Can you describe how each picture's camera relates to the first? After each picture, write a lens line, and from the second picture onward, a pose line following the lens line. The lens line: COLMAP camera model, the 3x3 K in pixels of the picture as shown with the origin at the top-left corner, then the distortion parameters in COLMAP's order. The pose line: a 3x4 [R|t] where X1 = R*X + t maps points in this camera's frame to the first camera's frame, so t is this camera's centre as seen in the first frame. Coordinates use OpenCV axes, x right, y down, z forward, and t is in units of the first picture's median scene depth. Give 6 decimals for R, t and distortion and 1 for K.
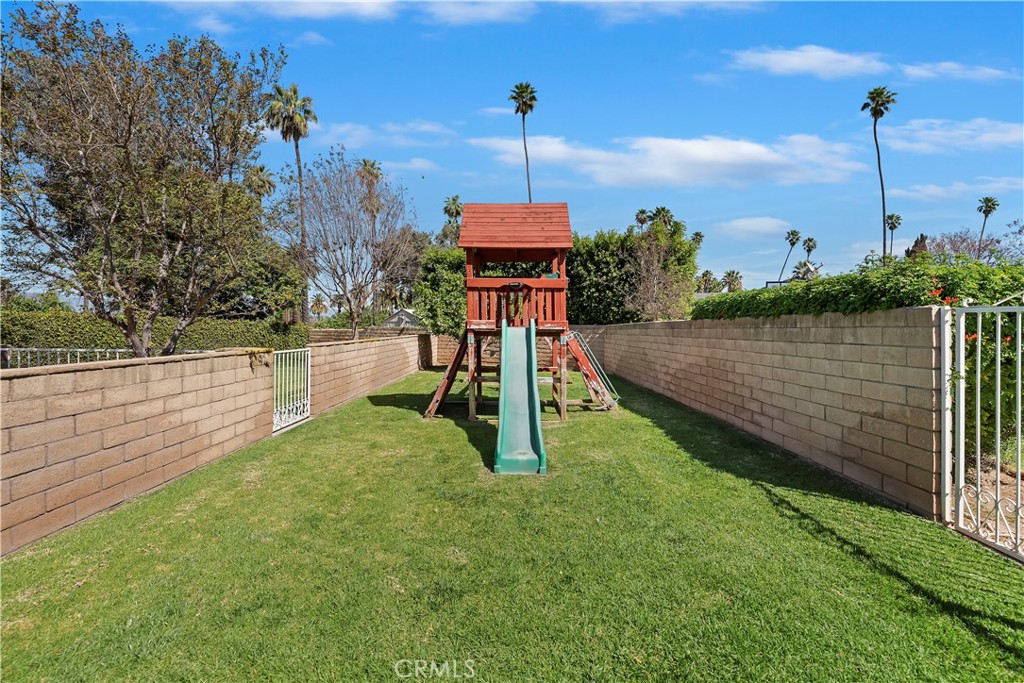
lens RADIAL K [[455.8, 0, 513.0], [0, 455.8, 338.4], [0, 0, 1]] dist [0.001246, 0.000447]
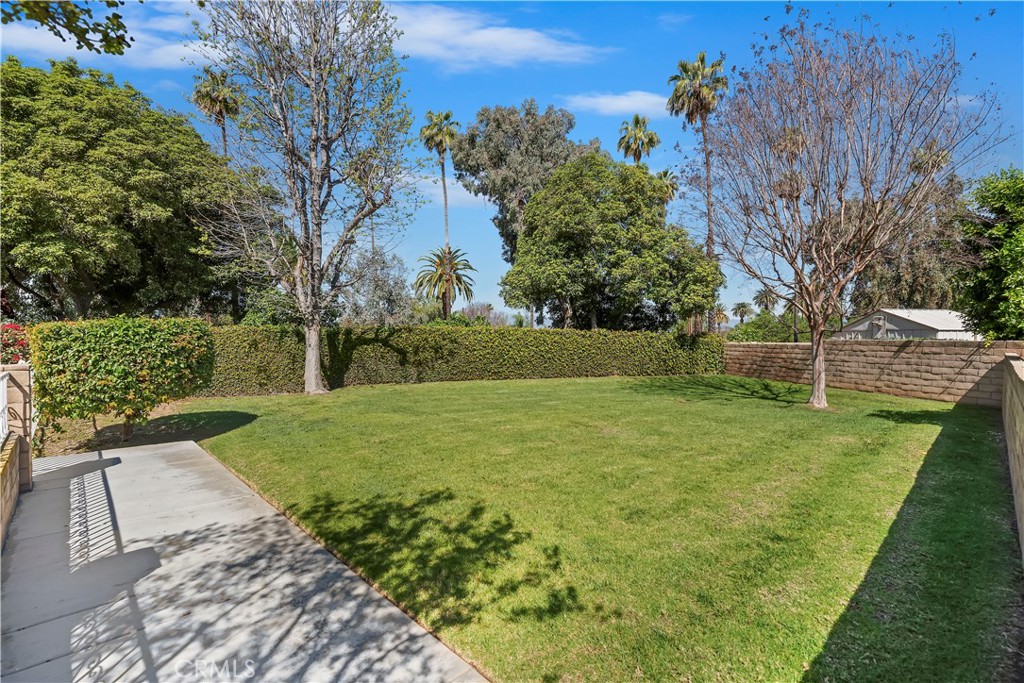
lens RADIAL K [[455.8, 0, 513.0], [0, 455.8, 338.4], [0, 0, 1]] dist [0.001246, 0.000447]
pose [[0.679628, -0.005248, -0.733538, -0.136629], [-0.012254, 0.999754, -0.018506, -0.008879], [0.733454, 0.021566, 0.679397, 0.246363]]
